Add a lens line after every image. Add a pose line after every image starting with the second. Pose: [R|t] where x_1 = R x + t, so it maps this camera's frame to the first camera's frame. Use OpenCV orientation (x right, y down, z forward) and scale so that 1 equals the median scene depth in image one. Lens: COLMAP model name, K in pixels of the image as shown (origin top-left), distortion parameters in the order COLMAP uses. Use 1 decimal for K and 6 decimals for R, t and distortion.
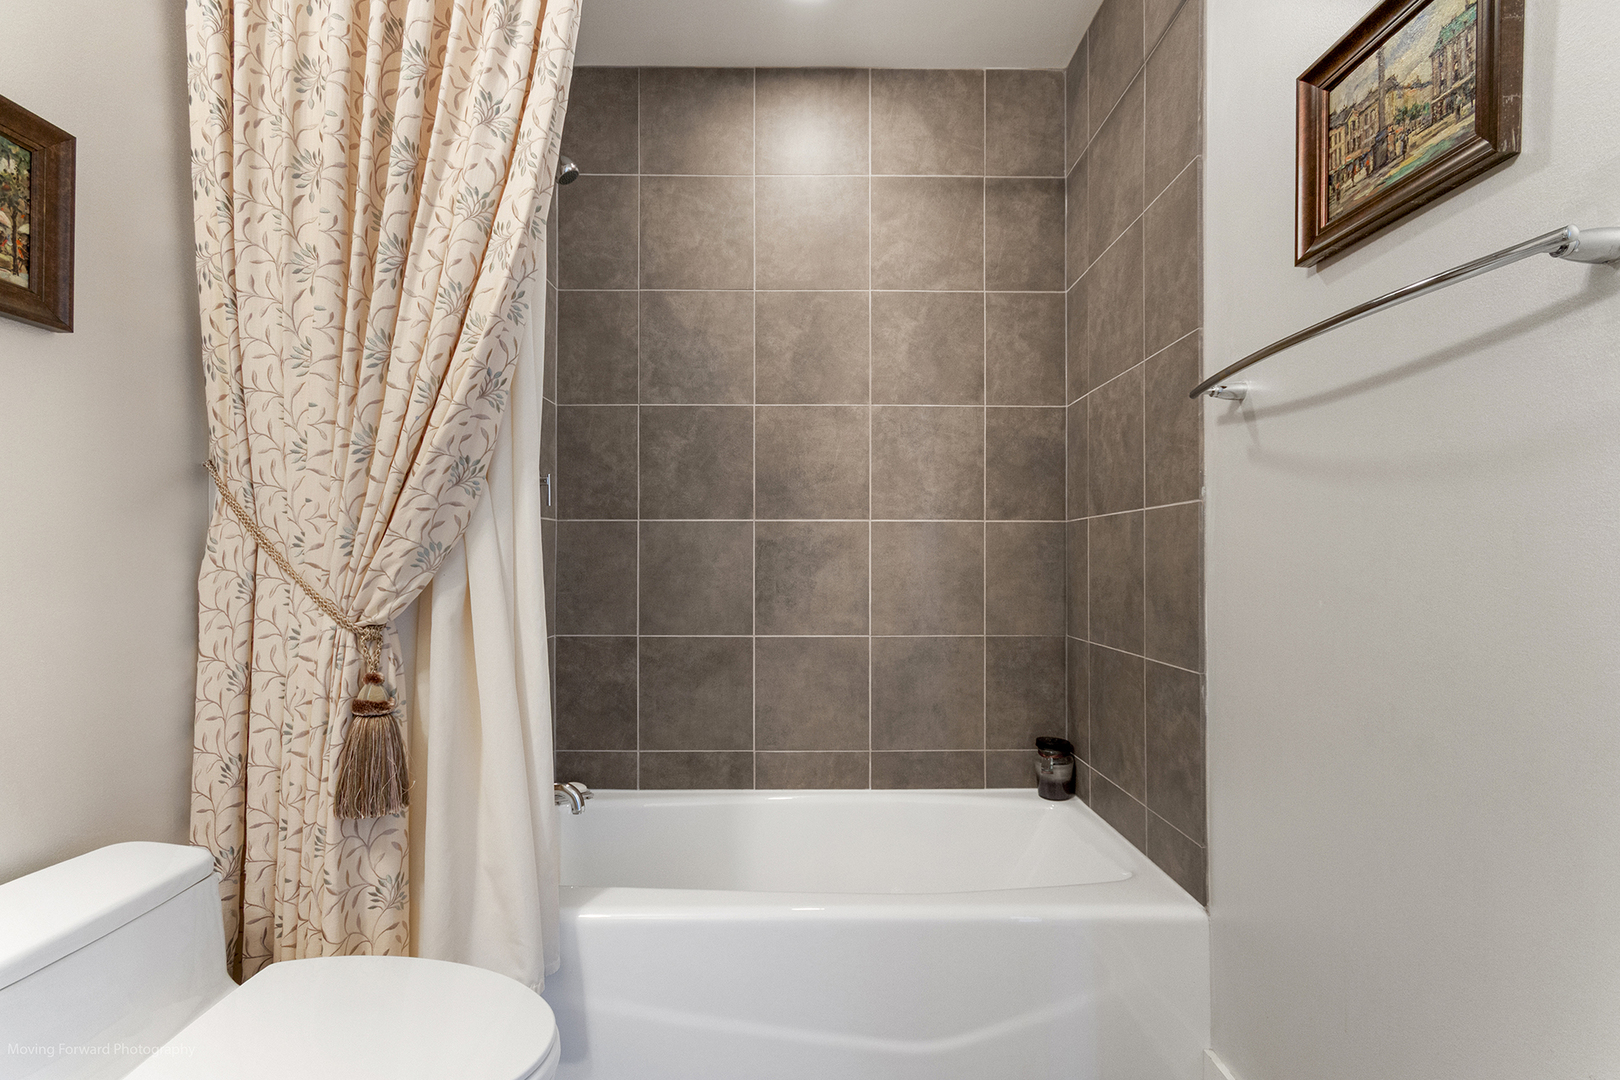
lens RADIAL K [[759.5, 0, 811.3], [0, 759.5, 561.1], [0, 0, 1]] dist [0.007654, 0.000905]
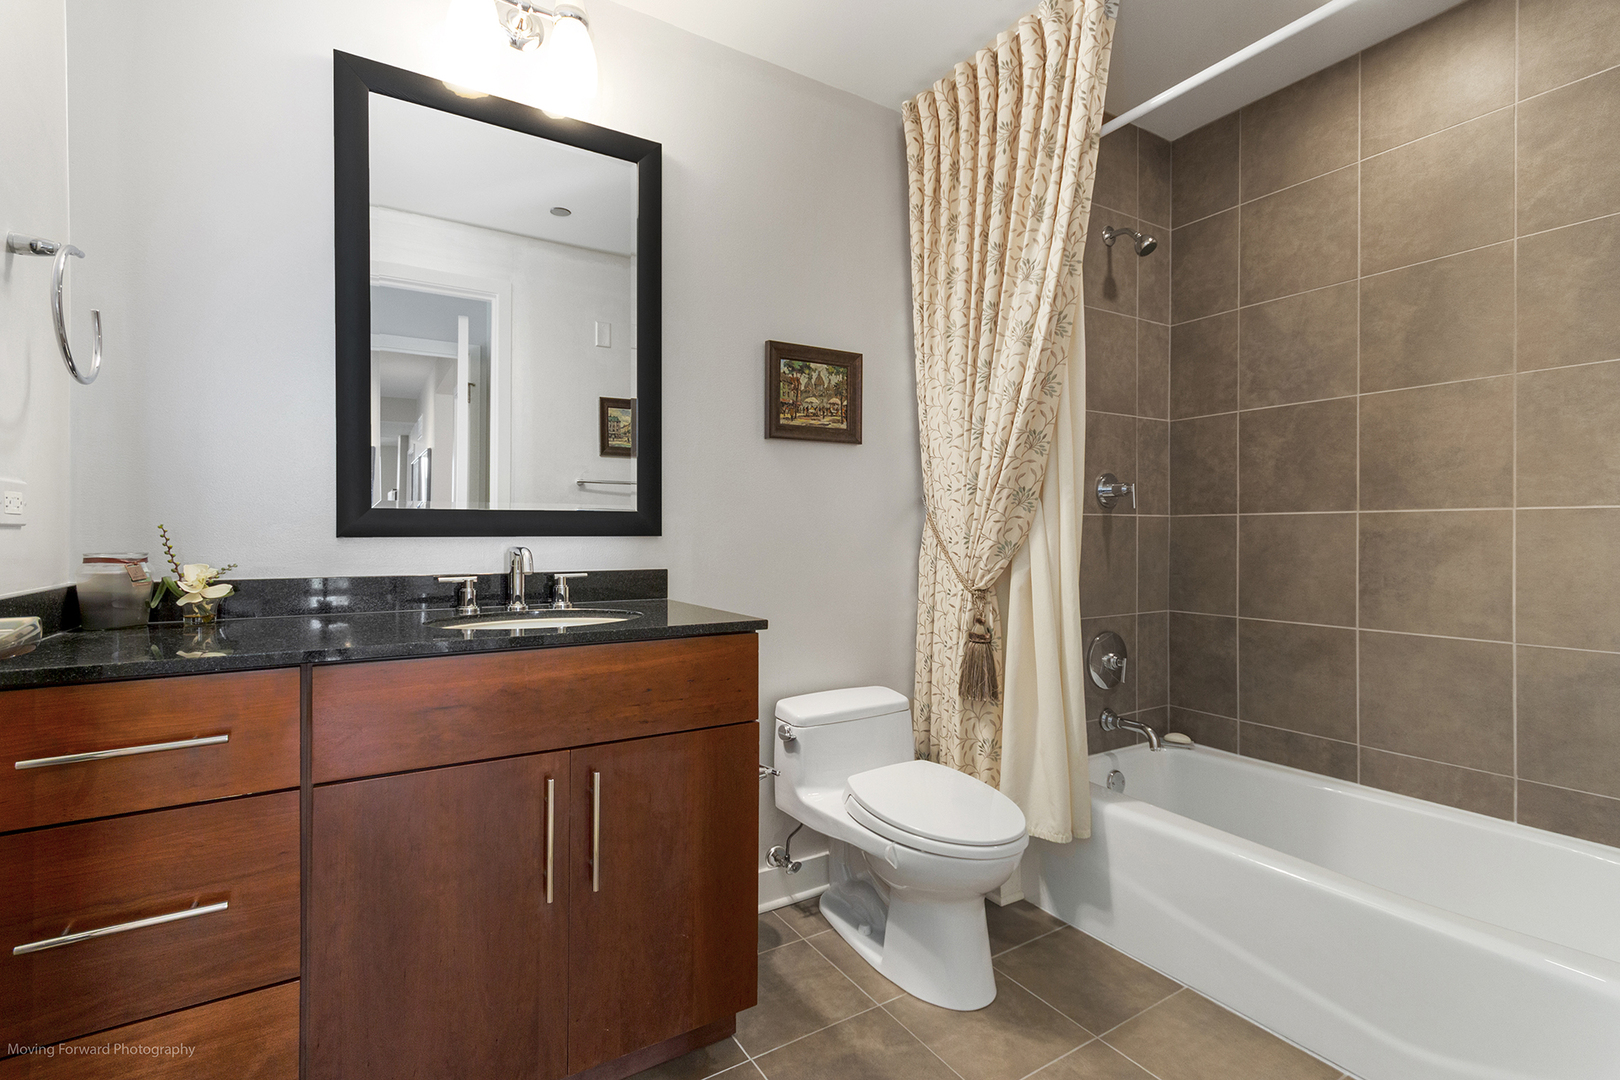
lens RADIAL K [[759.5, 0, 811.3], [0, 759.5, 561.1], [0, 0, 1]] dist [0.007654, 0.000905]
pose [[0.526886, 0.030708, -0.849381, 0.405590], [-0.003105, 0.999410, 0.034206, -0.021930], [0.849930, -0.015386, 0.526671, -0.129811]]
